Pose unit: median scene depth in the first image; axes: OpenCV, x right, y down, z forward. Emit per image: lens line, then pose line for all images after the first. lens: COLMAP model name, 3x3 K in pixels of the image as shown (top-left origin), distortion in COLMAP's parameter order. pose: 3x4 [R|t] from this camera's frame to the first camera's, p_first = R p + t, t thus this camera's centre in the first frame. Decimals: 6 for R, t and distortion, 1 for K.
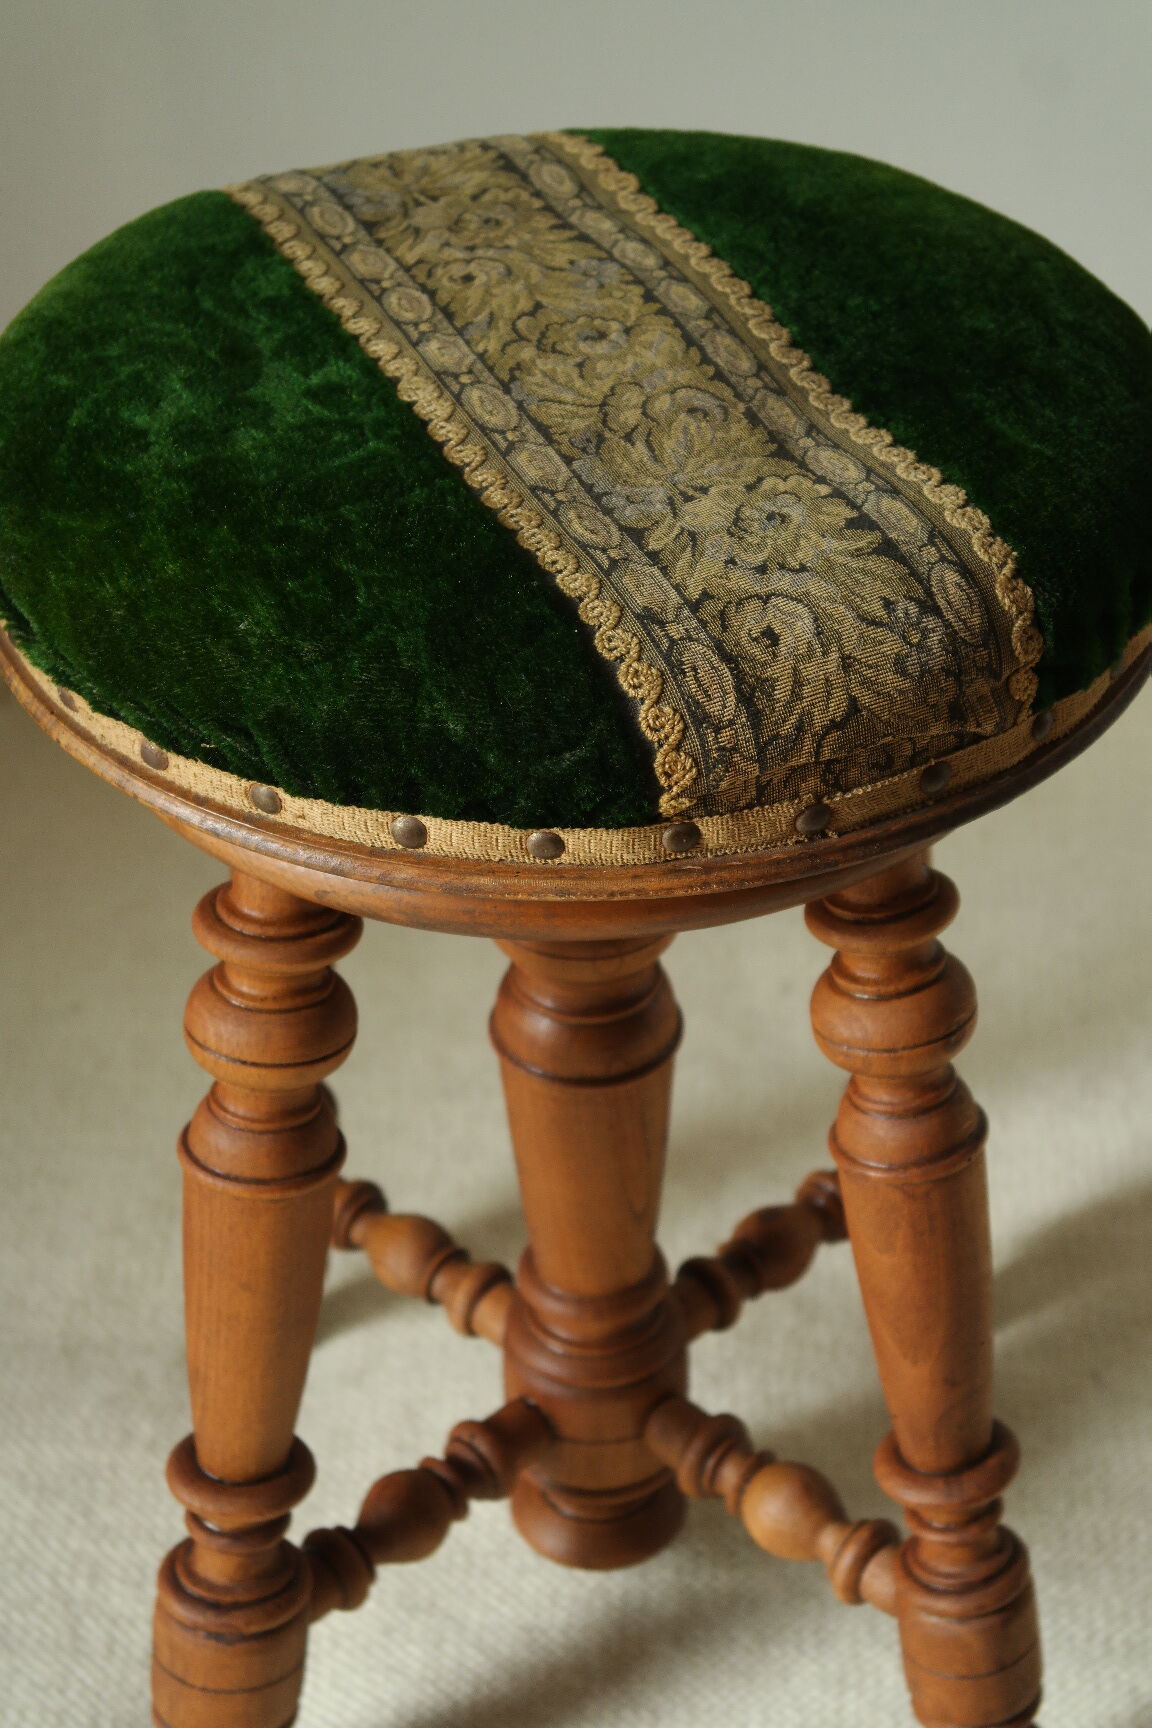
lens RADIAL K [[3604.6, 0, 571.9], [0, 3604.6, 831.8], [0, 0, 1]] dist [0.068917, 0.037316]
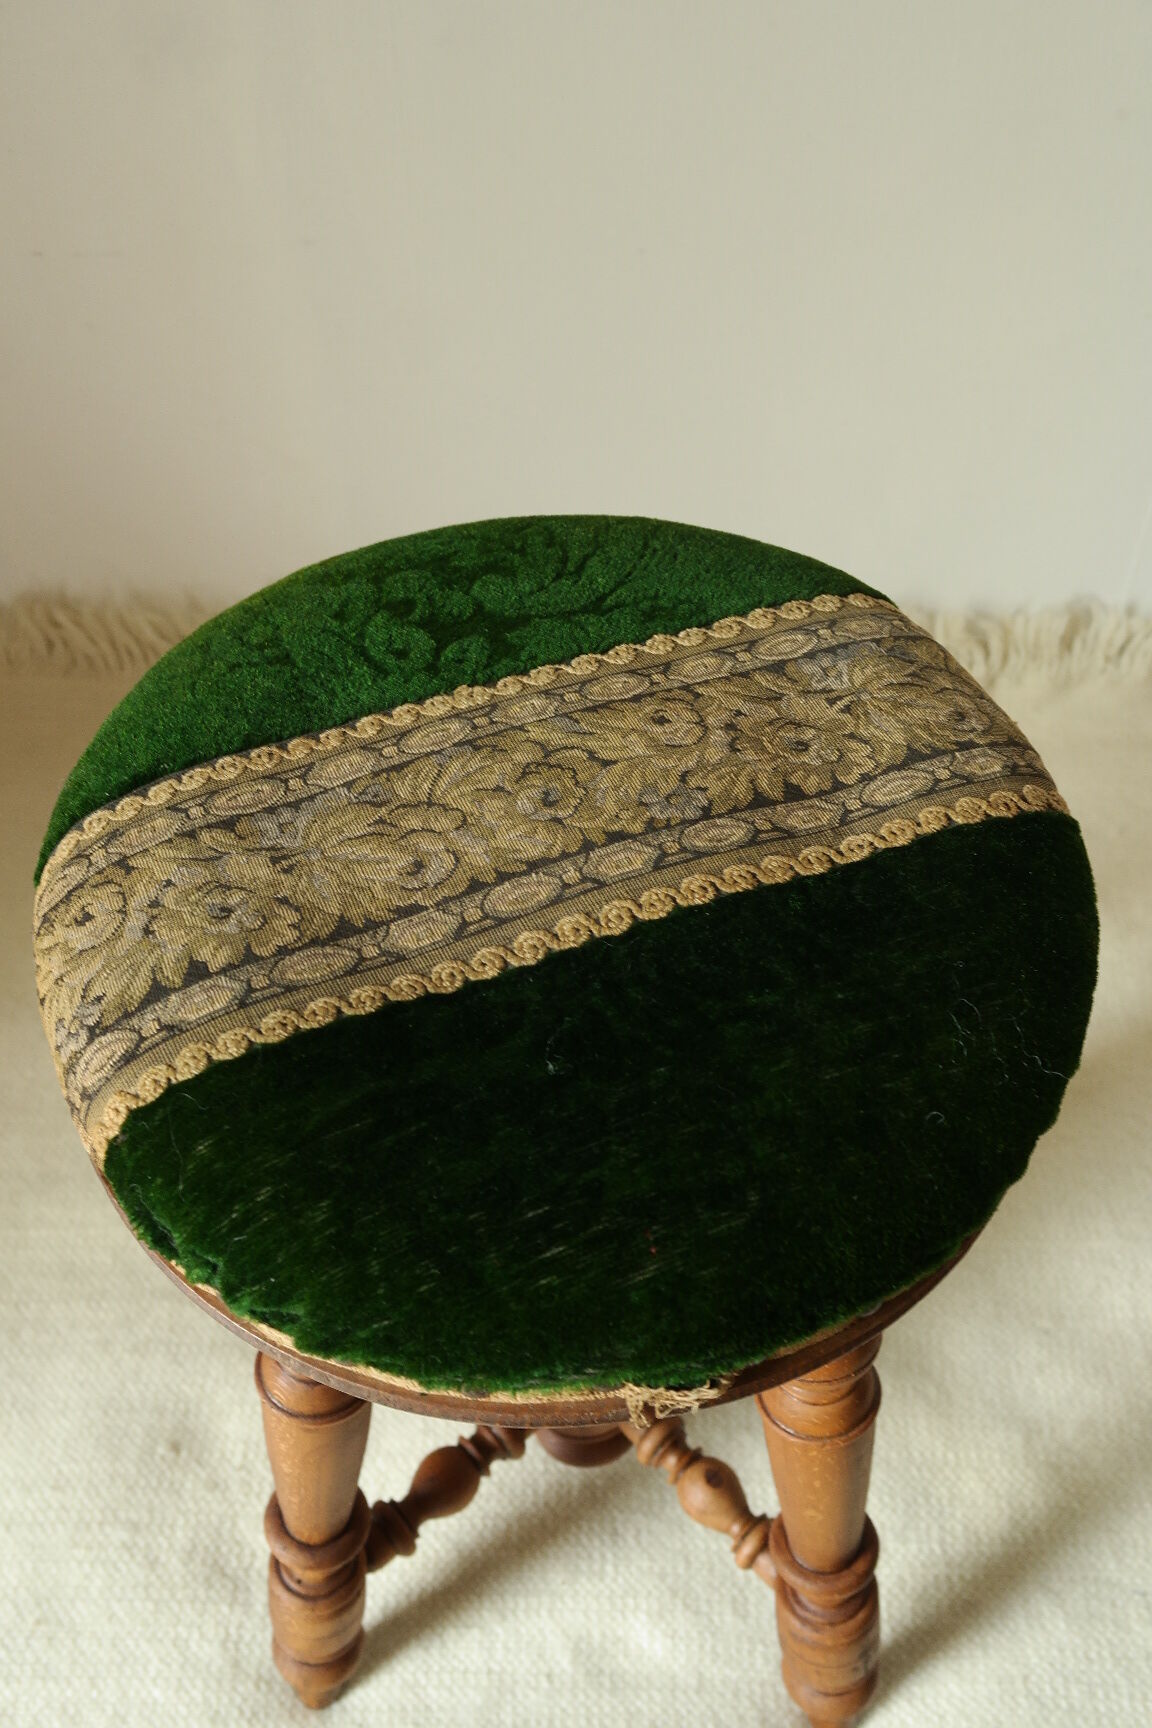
lens RADIAL K [[1495.6, 0, 576.0], [0, 1495.6, 864.0], [0, 0, 1]] dist [0.010722, -0.000155]
pose [[-0.044600, 0.741633, -0.669321, 0.354119], [-0.568975, 0.531848, 0.627221, -0.452592], [0.821145, 0.408801, 0.398250, 0.897721]]
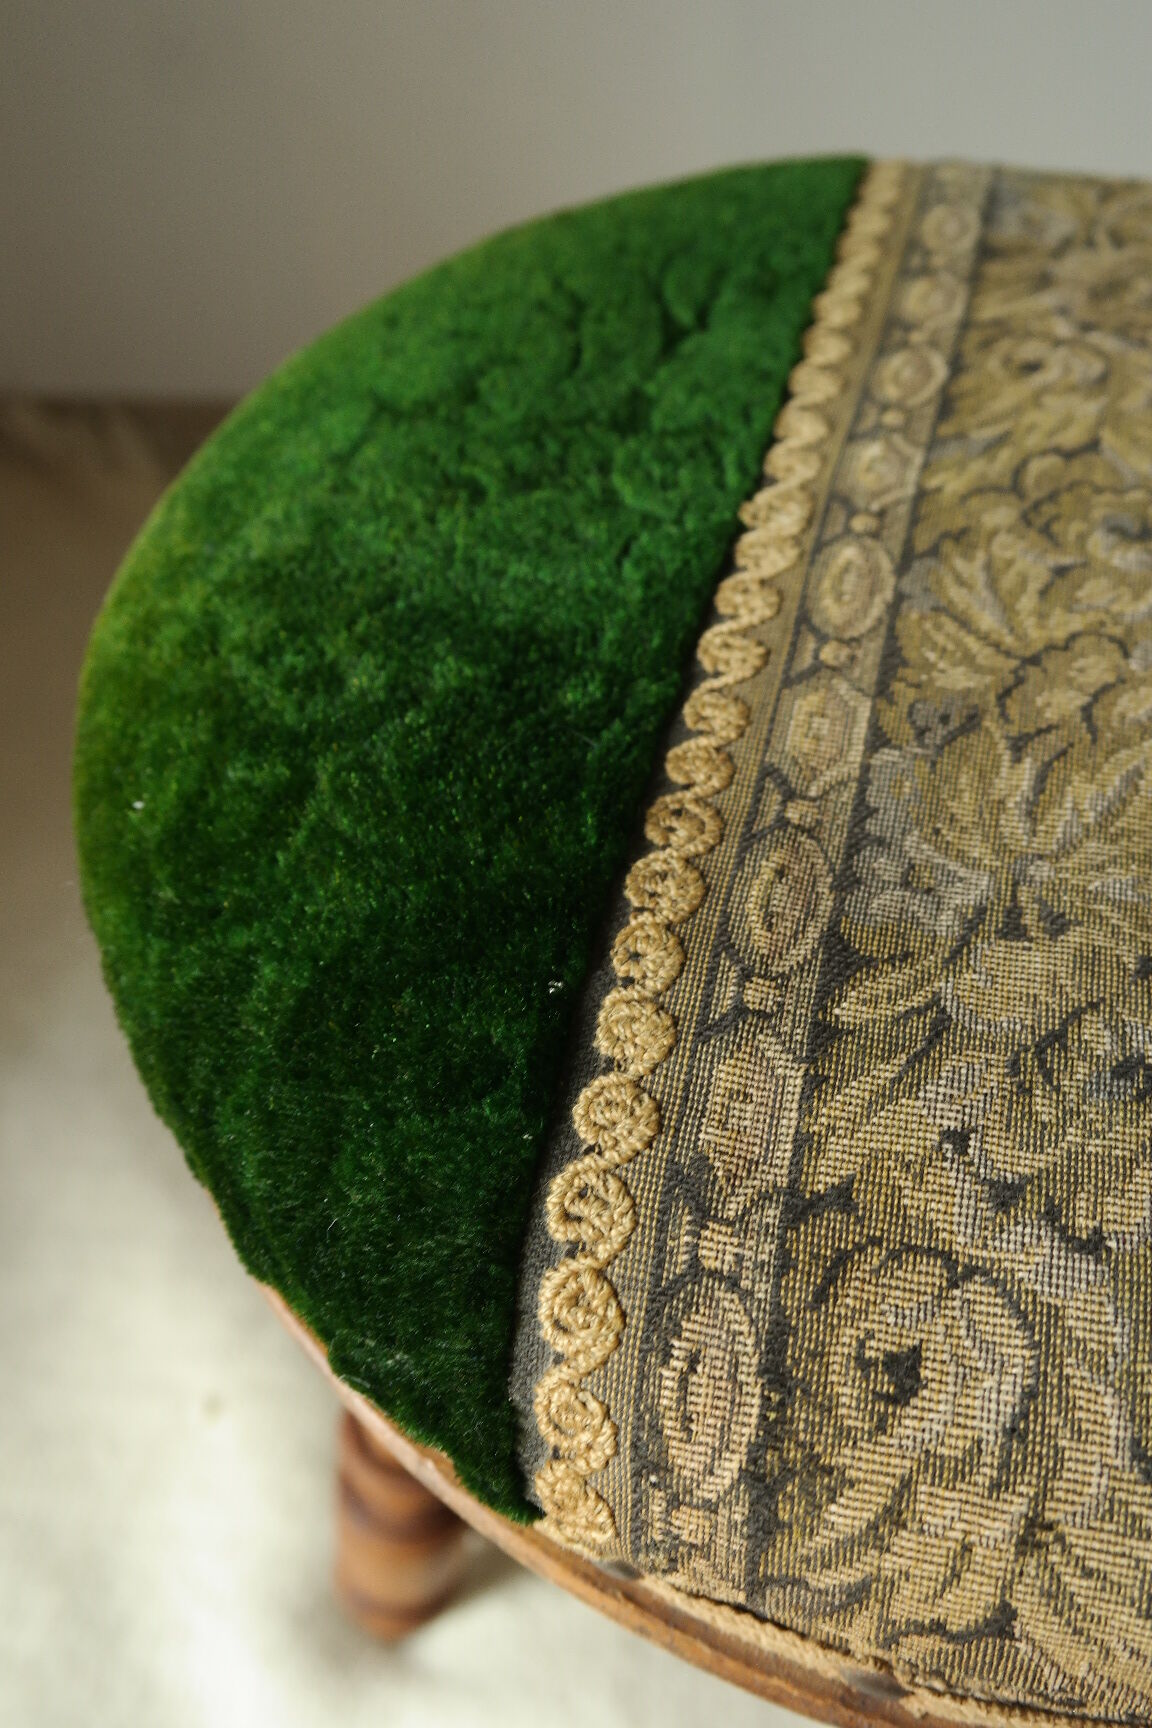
lens RADIAL K [[1512.1, 0, 576.0], [0, 1512.1, 864.0], [0, 0, 1]] dist [-0.051313, 0.019948]
pose [[0.769359, 0.458120, -0.445211, 0.073950], [-0.345854, 0.884665, 0.312654, -0.144906], [0.537096, -0.086566, 0.839068, 0.807613]]
